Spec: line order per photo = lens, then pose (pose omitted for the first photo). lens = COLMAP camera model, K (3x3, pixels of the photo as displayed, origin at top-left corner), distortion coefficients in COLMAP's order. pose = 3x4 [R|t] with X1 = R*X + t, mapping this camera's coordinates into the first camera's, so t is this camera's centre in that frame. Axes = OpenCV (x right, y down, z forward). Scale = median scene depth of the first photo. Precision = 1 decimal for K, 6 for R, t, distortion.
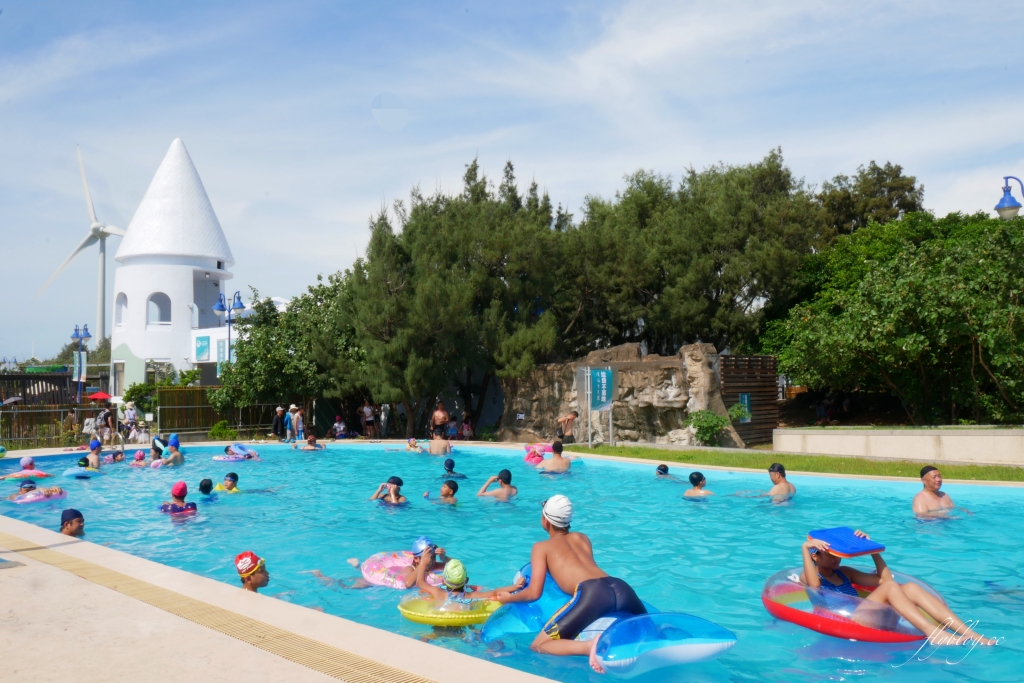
lens RADIAL K [[888.5, 0, 512.0], [0, 888.5, 341.5], [0, 0, 1]] dist [-0.073371, 0.010865]
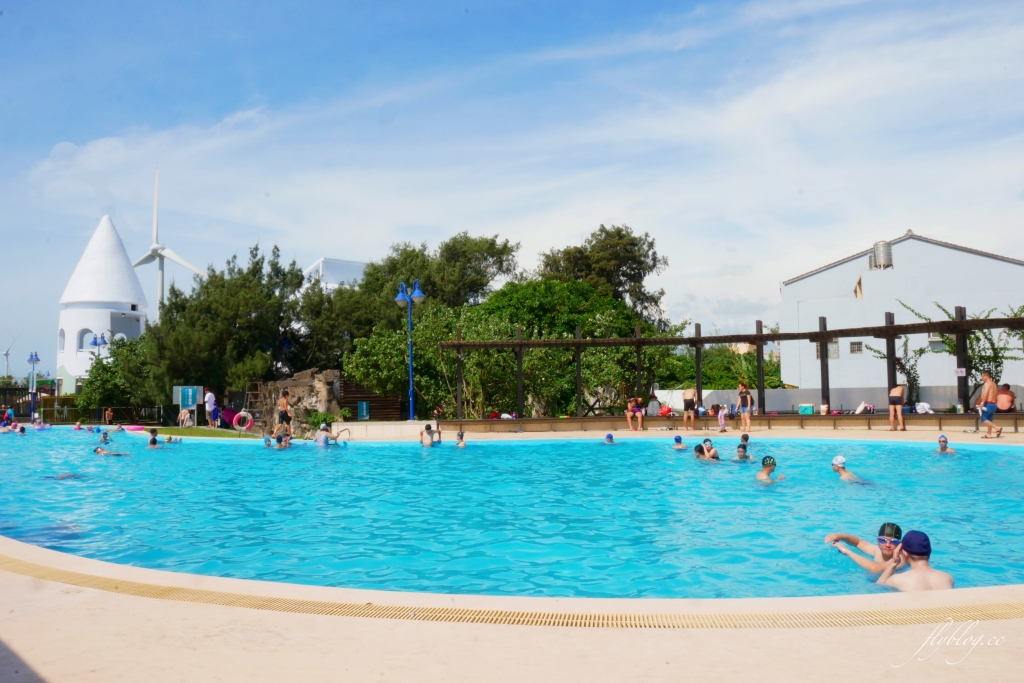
lens RADIAL K [[900.2, 0, 511.6], [0, 900.2, 278.0], [0, 0, 1]] dist [0.005215, -0.001843]
pose [[0.993621, -0.013345, -0.111981, 0.567556], [0.004743, 0.997040, -0.076739, -0.028724], [0.112673, 0.075719, 0.990743, -0.468226]]
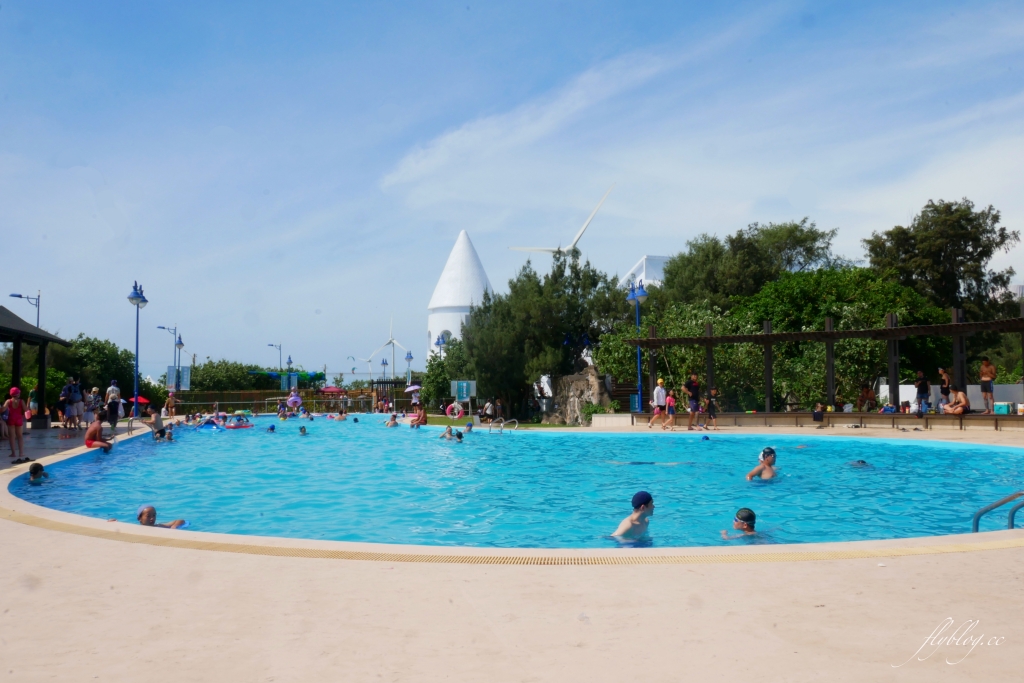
lens RADIAL K [[908.0, 0, 512.0], [0, 908.0, 341.5], [0, 0, 1]] dist [-0.004525, 0.002595]
pose [[0.833961, -0.022863, -0.551350, 0.807938], [0.023842, 0.999701, -0.005393, -0.029124], [0.551308, -0.008648, 0.834257, -0.438876]]
